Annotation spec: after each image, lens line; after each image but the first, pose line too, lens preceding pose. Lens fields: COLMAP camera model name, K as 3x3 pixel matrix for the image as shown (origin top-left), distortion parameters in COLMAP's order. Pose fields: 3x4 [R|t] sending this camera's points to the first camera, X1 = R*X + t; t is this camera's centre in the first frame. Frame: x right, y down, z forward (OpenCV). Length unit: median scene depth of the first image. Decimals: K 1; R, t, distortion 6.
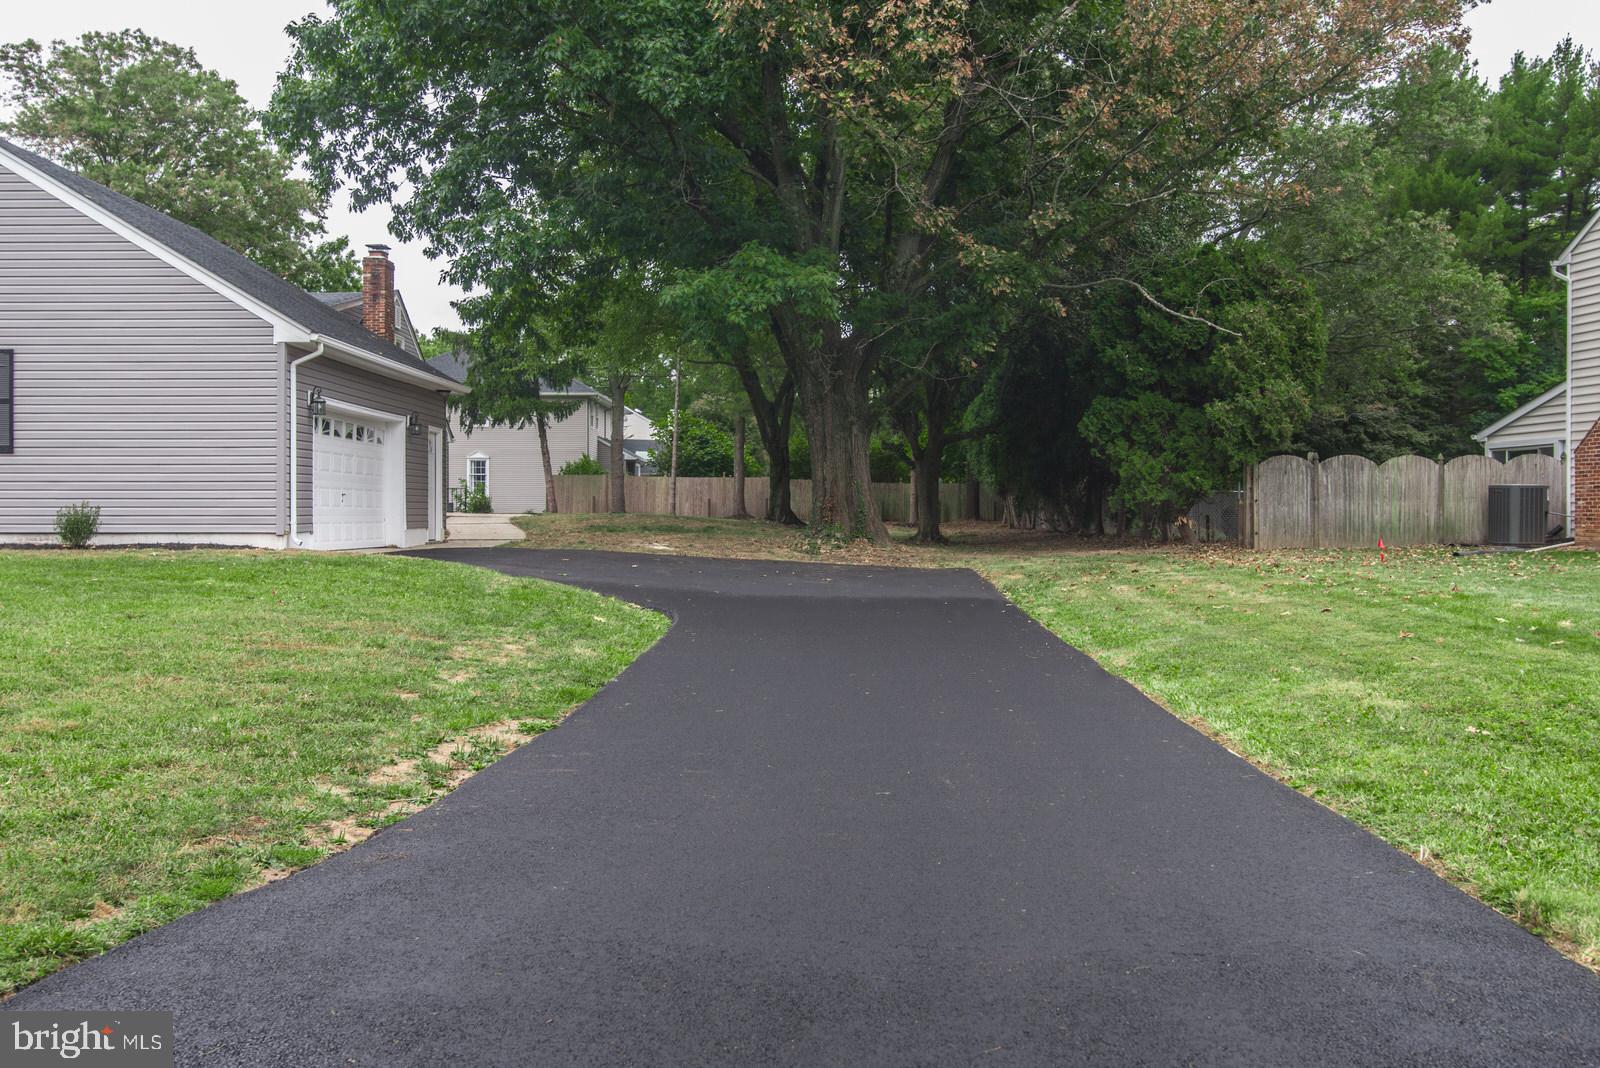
lens RADIAL K [[1645.2, 0, 800.0], [0, 1645.2, 534.0], [0, 0, 1]] dist [-0.008284, 0.004041]
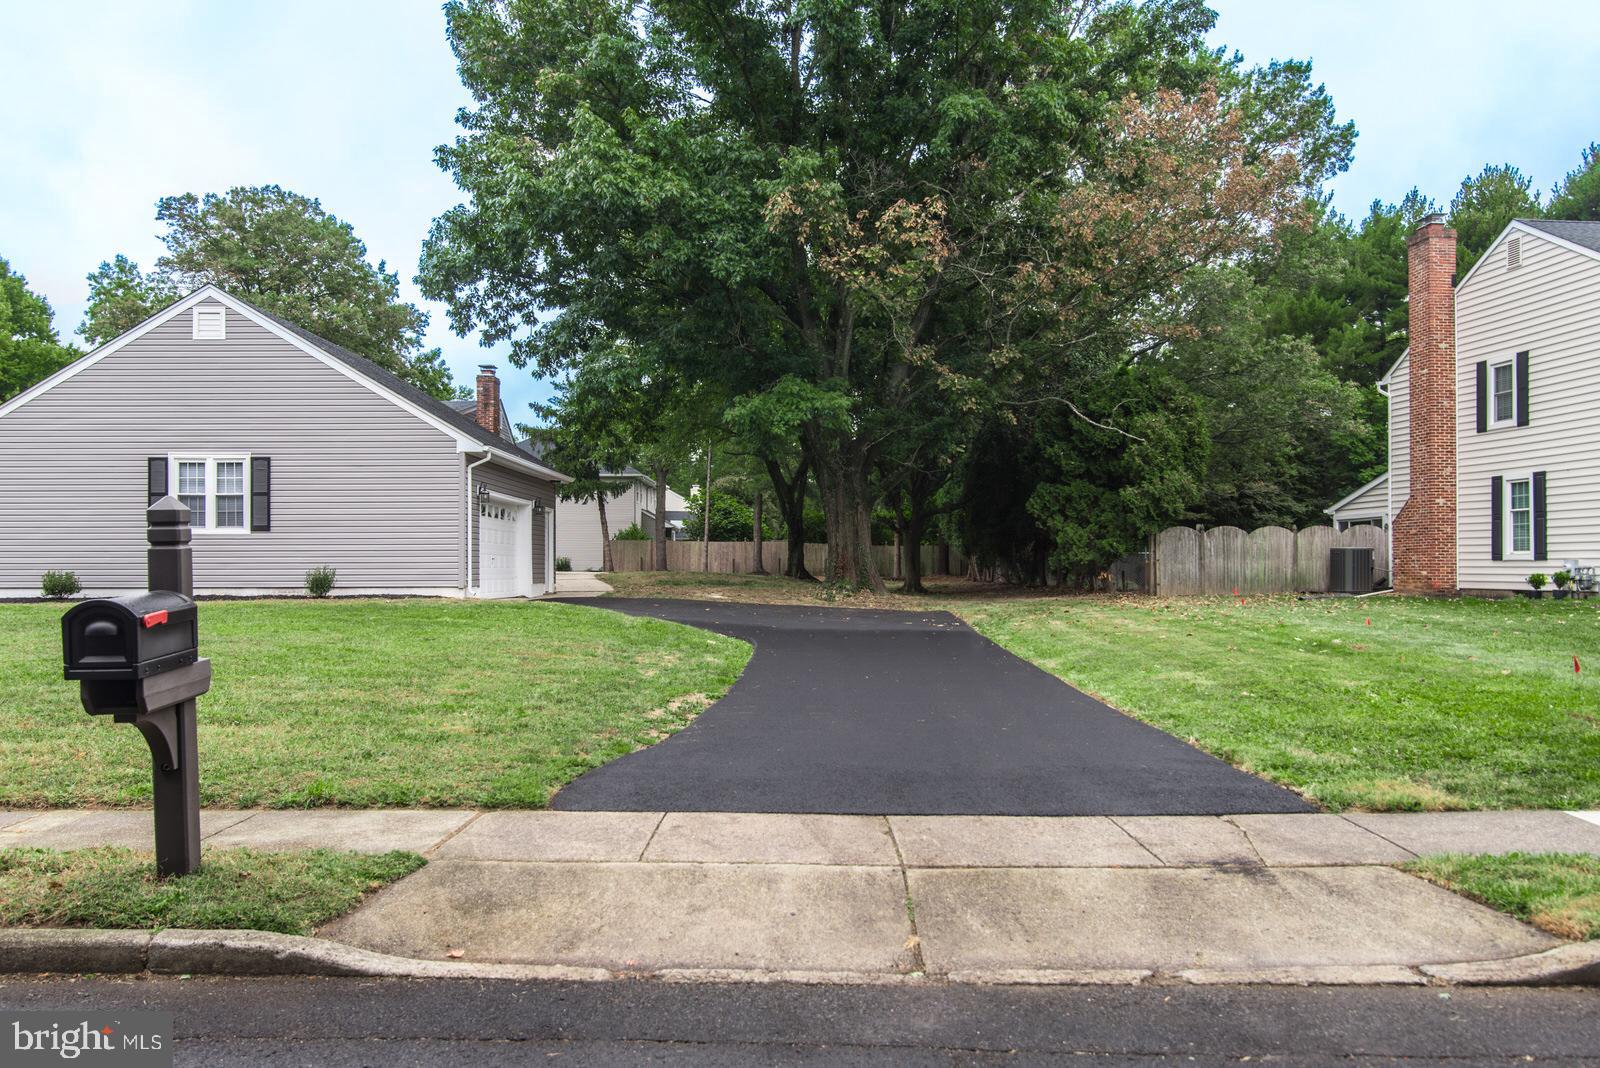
lens RADIAL K [[1366.5, 0, 799.8], [0, 1366.5, 579.2], [0, 0, 1]] dist [0.004453, -0.000625]
pose [[0.999990, -0.003995, 0.002118, -0.018623], [0.004007, 0.999976, -0.005578, 0.000388], [-0.002096, 0.005587, 0.999982, -0.117498]]
